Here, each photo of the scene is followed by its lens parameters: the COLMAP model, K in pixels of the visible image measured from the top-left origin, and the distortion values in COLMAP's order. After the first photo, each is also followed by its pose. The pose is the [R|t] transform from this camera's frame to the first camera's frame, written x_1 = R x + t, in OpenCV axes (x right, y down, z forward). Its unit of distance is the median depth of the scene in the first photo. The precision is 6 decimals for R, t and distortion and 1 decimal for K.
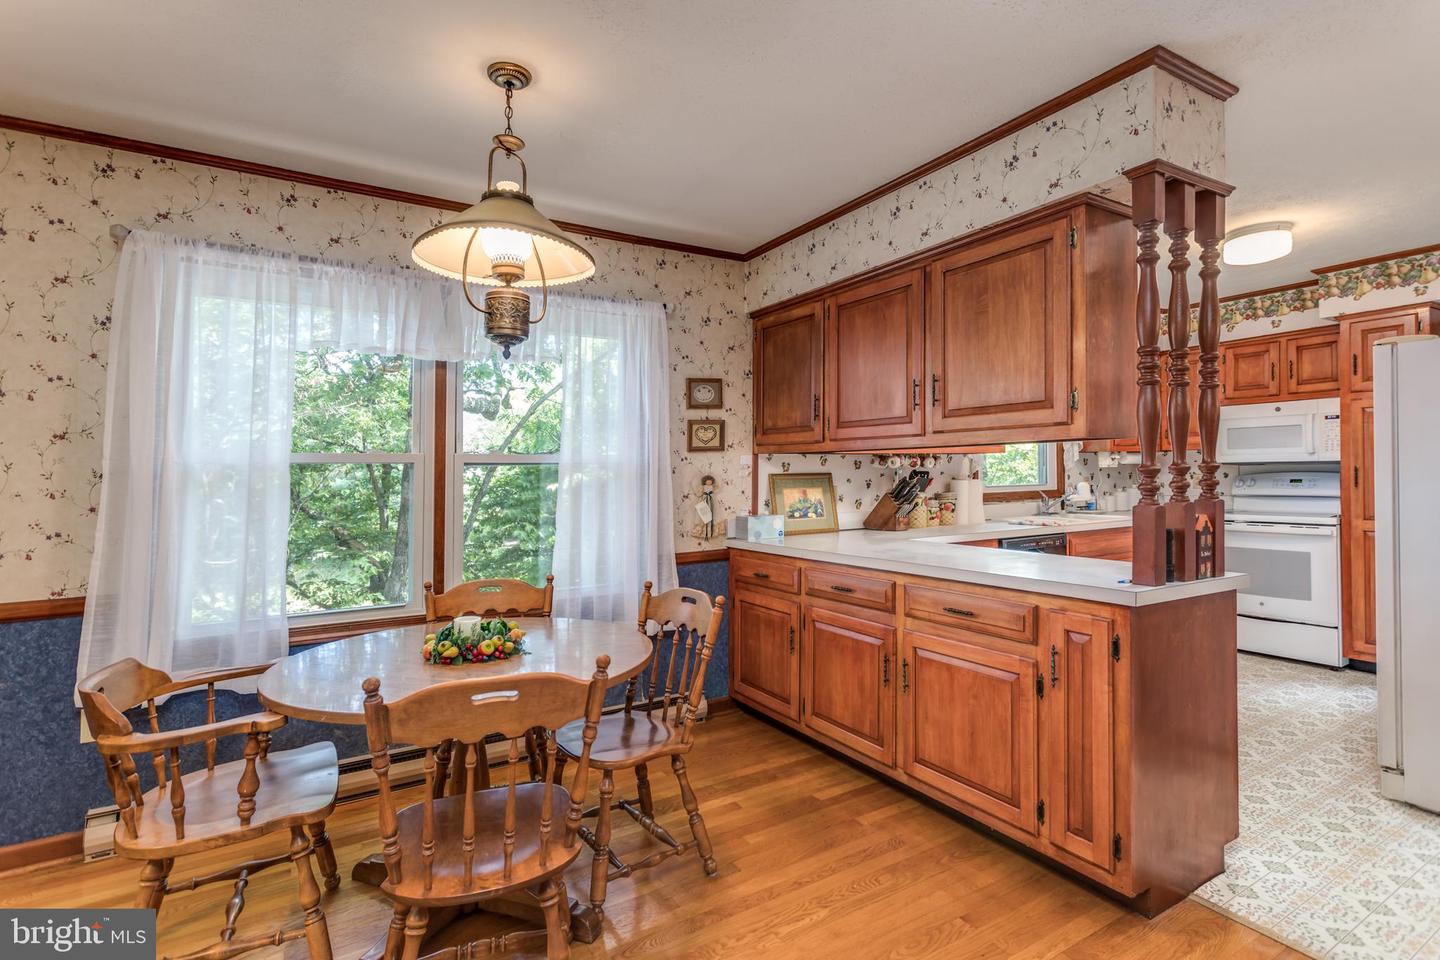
lens RADIAL K [[676.9, 0, 720.0], [0, 676.9, 480.0], [0, 0, 1]] dist [0.000568, 0.000228]
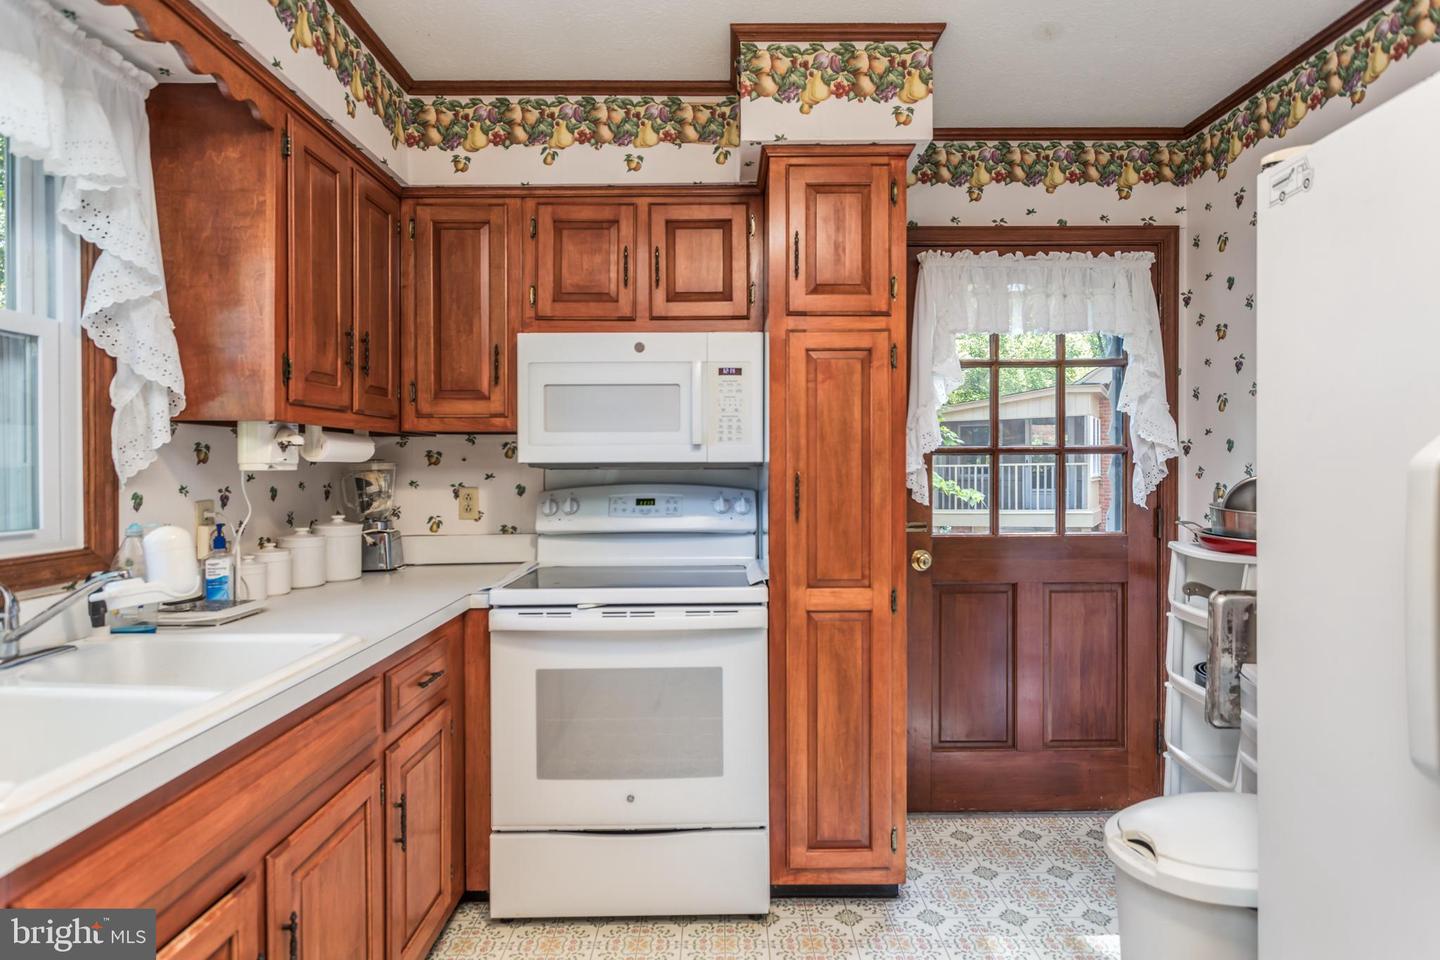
lens RADIAL K [[792.8, 0, 720.2], [0, 792.8, 473.1], [0, 0, 1]] dist [0.000511, 0.000490]
pose [[0.522877, 0.008295, 0.852368, 0.391448], [0.005650, 0.999897, -0.013197, -0.012249], [-0.852389, 0.011716, 0.522776, 0.665932]]
